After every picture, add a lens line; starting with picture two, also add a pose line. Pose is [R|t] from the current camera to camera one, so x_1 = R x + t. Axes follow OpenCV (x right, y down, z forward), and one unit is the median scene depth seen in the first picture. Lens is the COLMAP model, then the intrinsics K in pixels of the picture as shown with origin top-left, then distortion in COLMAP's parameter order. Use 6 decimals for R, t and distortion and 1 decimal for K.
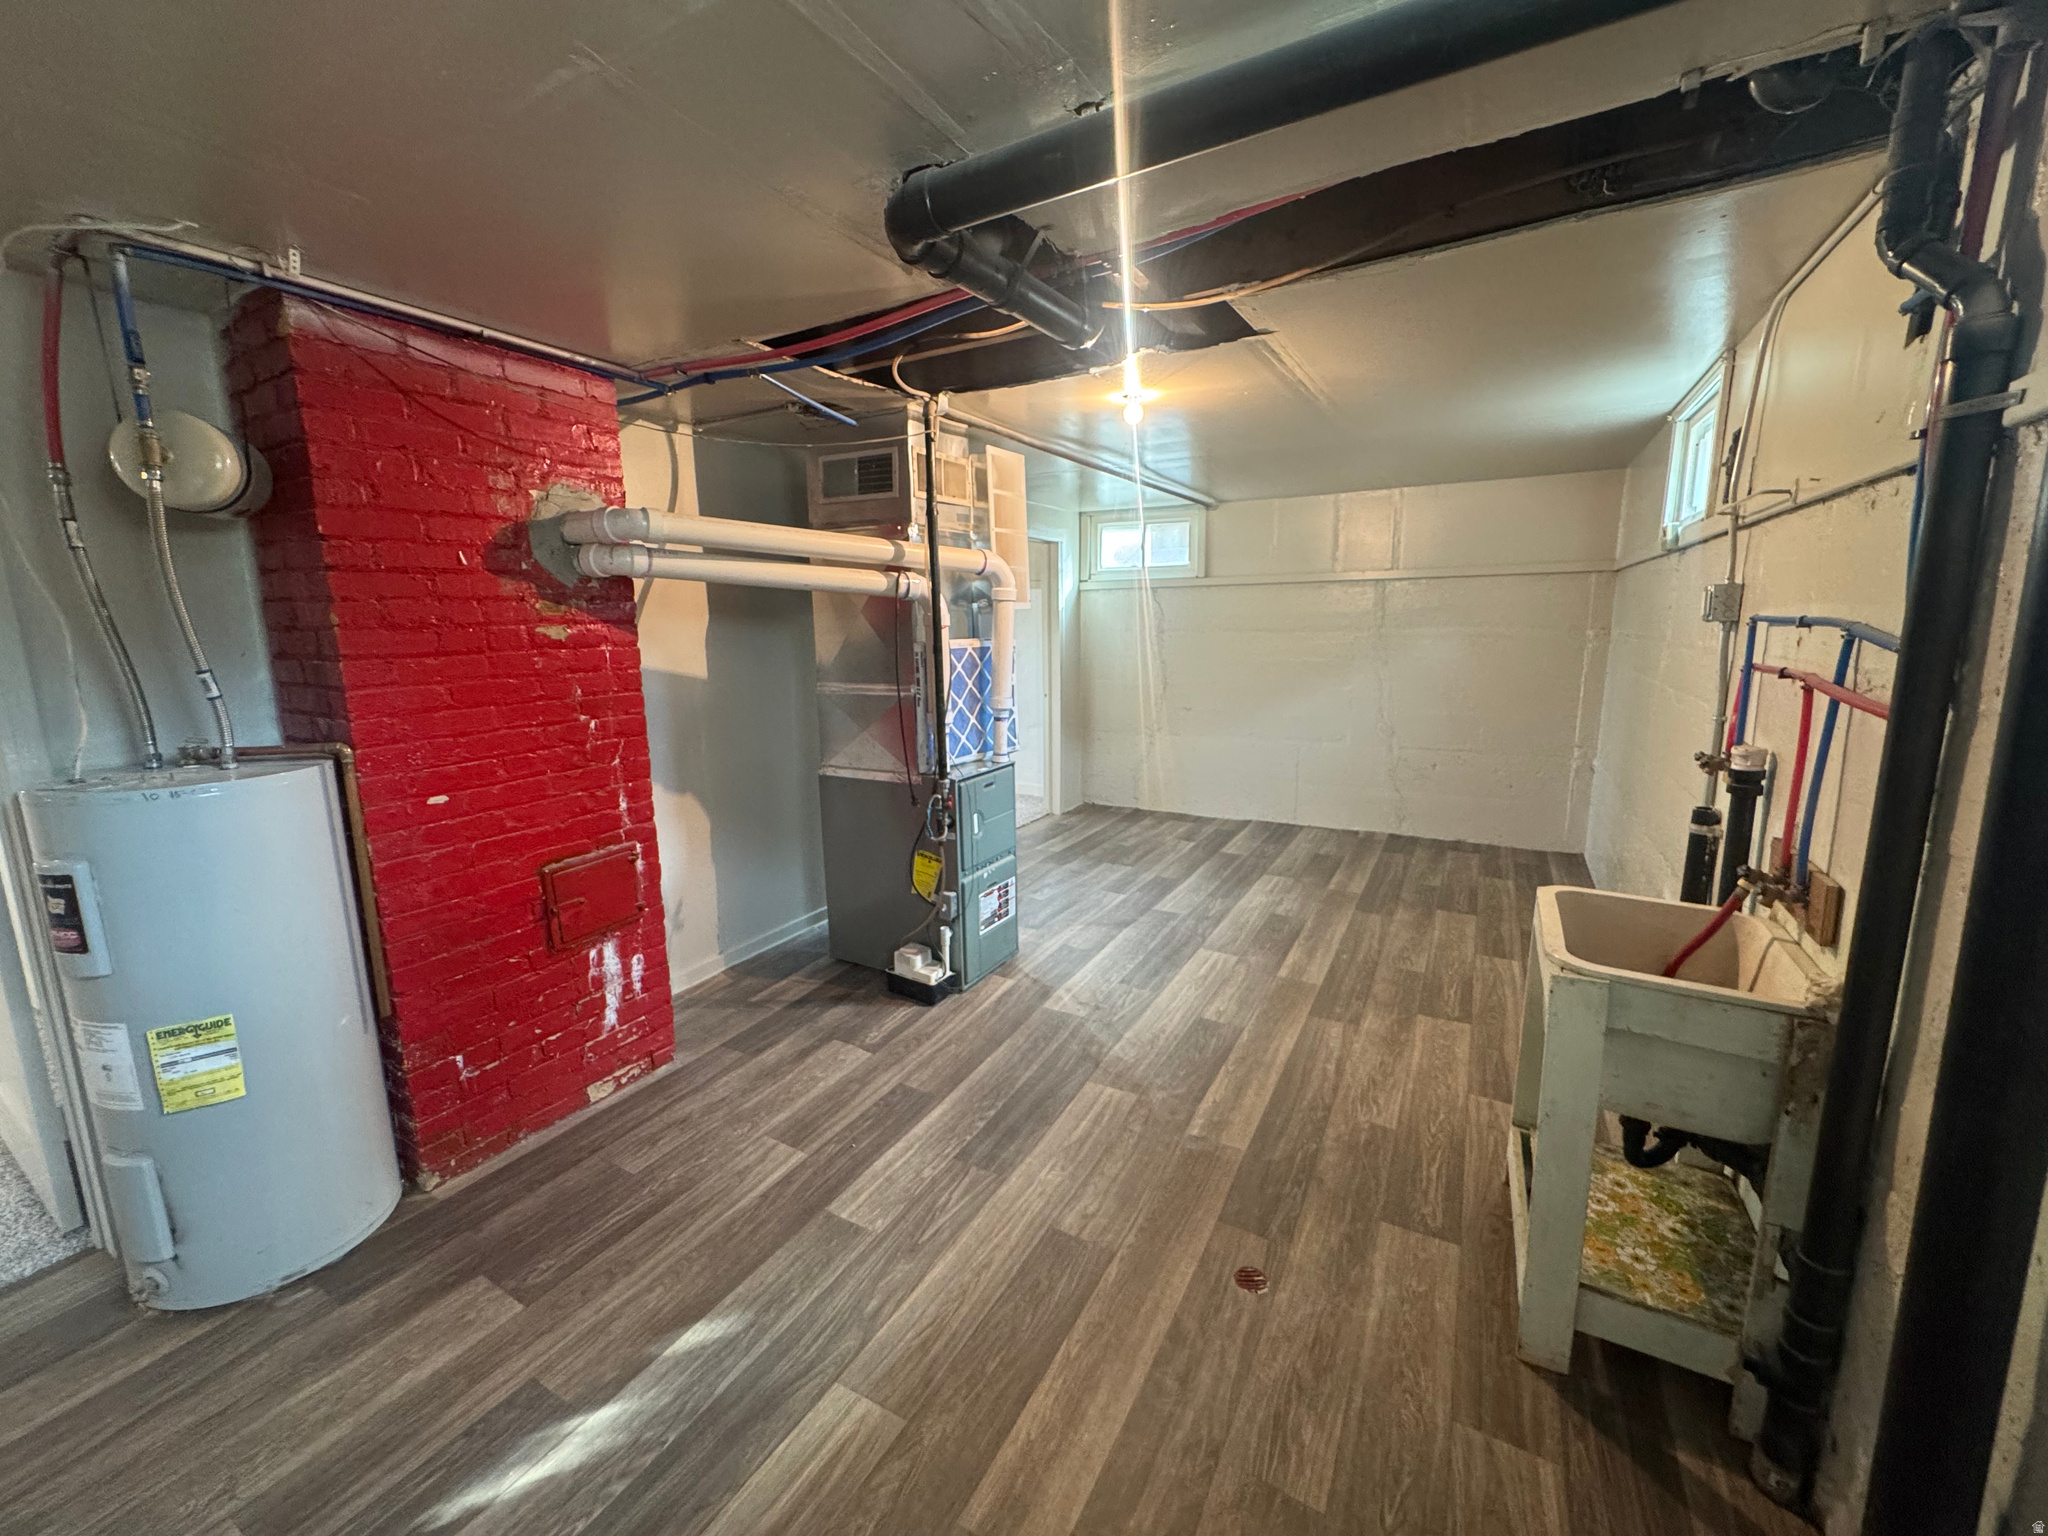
lens RADIAL K [[820.1, 0, 1020.8], [0, 820.1, 755.1], [0, 0, 1]] dist [-0.004055, 0.000614]
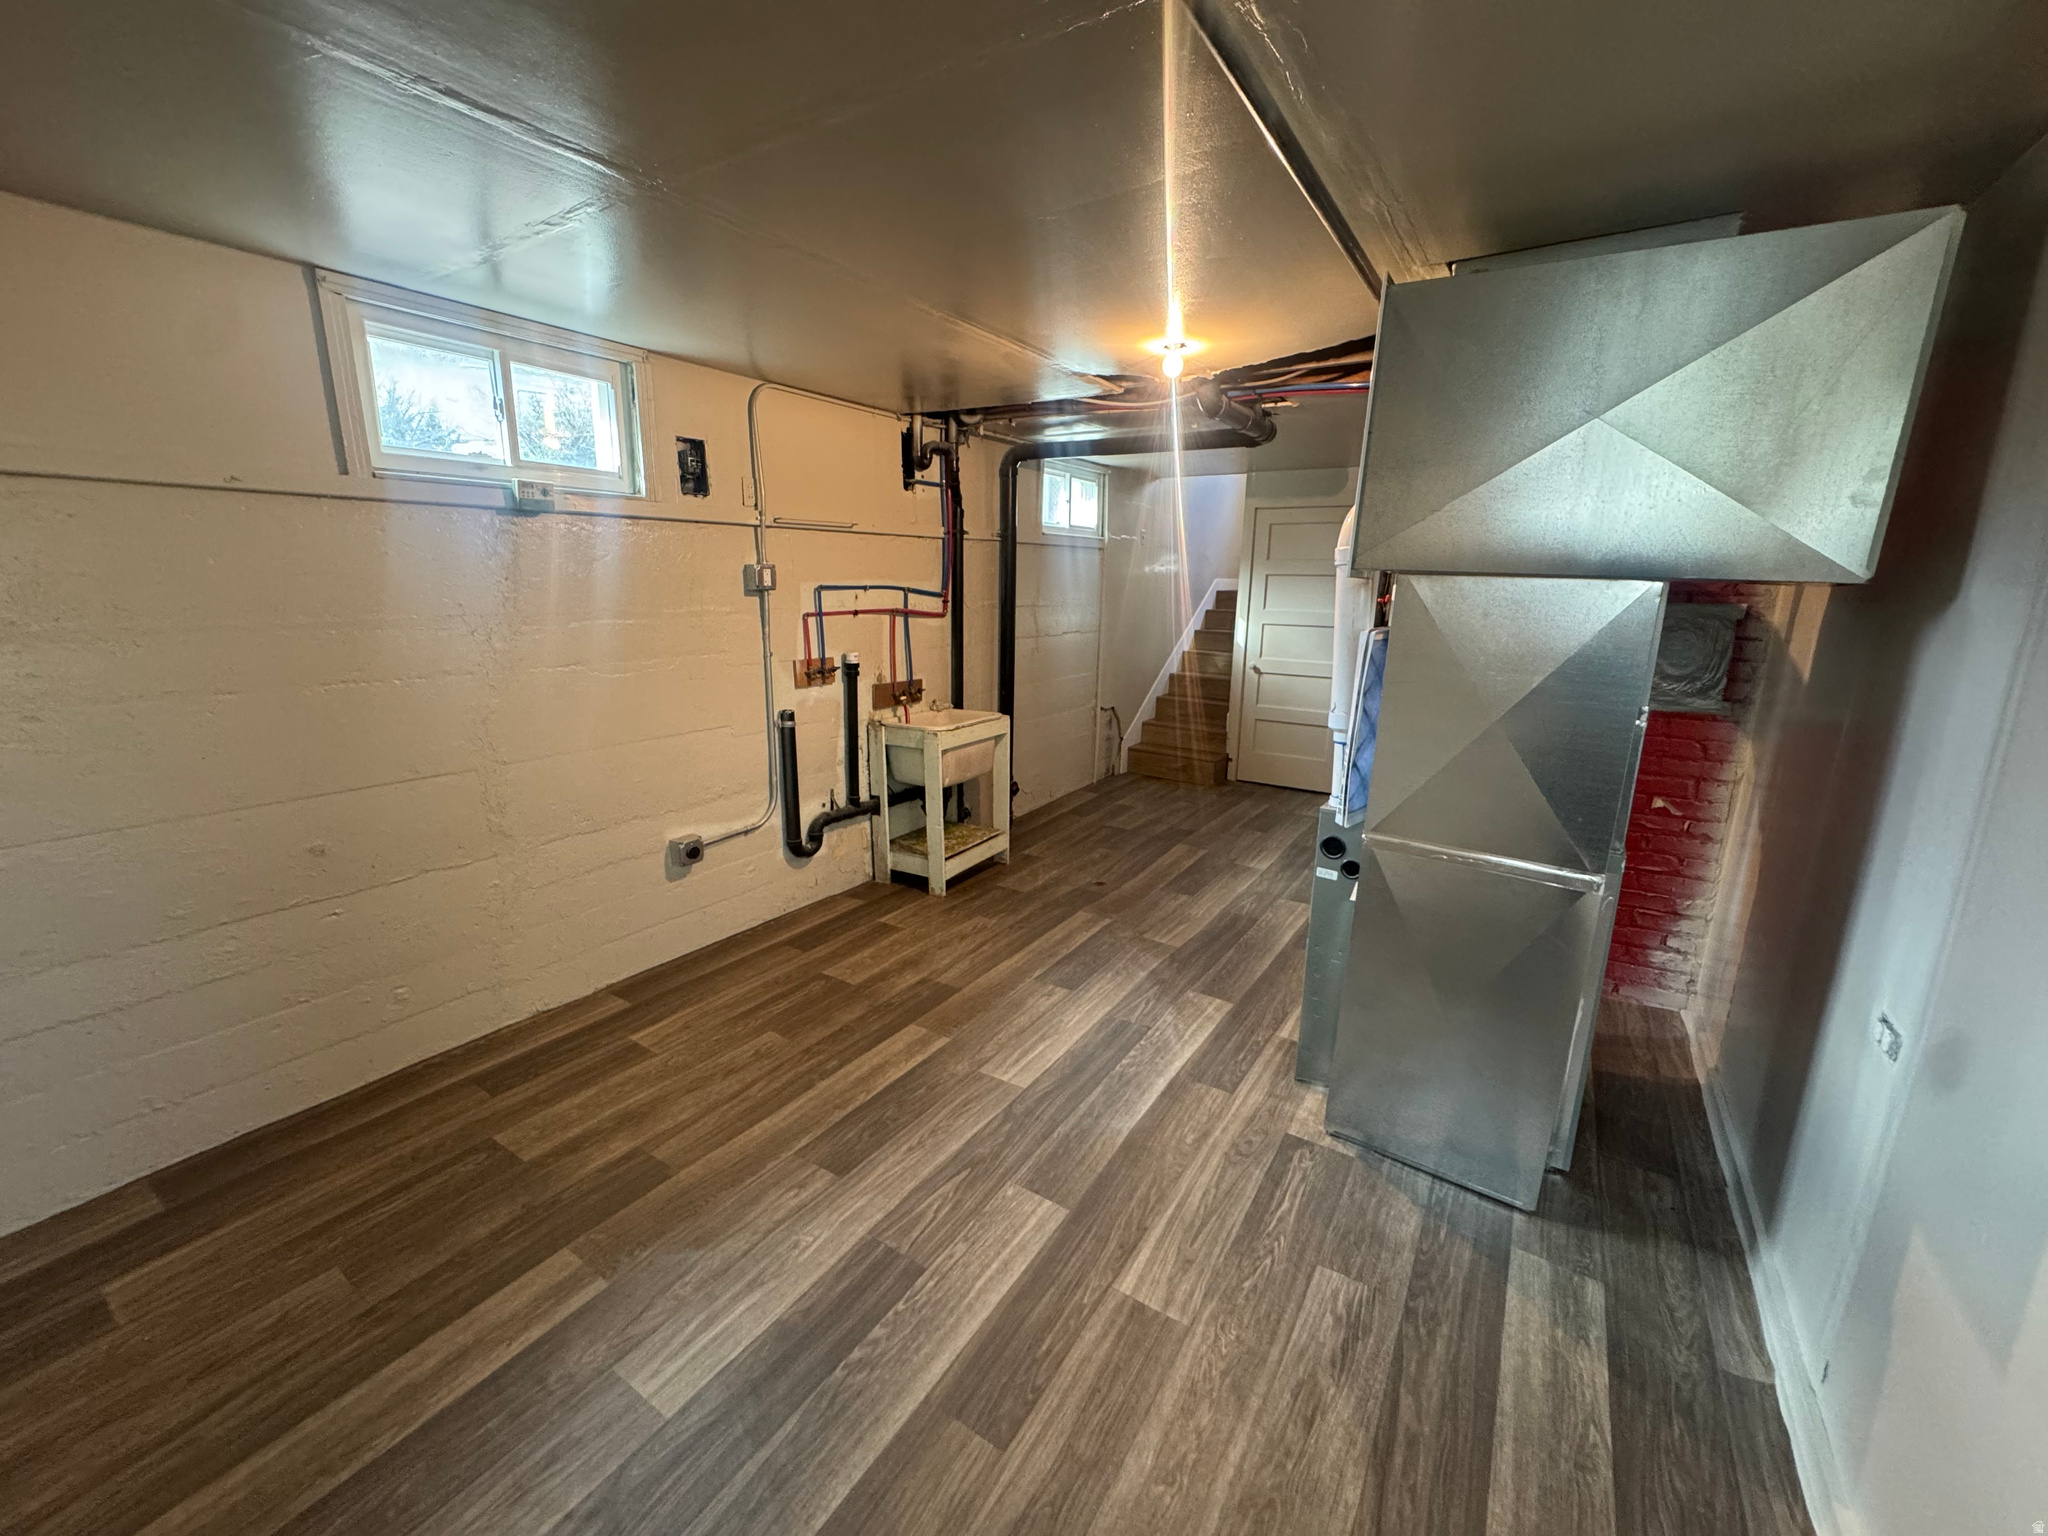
lens RADIAL K [[820.1, 0, 1026.8], [0, 820.1, 778.2], [0, 0, 1]] dist [-0.004055, 0.000614]
pose [[-0.998373, -0.011607, 0.055831, 0.250553], [0.011313, 0.919293, 0.393412, -0.359094], [-0.055891, 0.393404, -0.917665, 2.076190]]
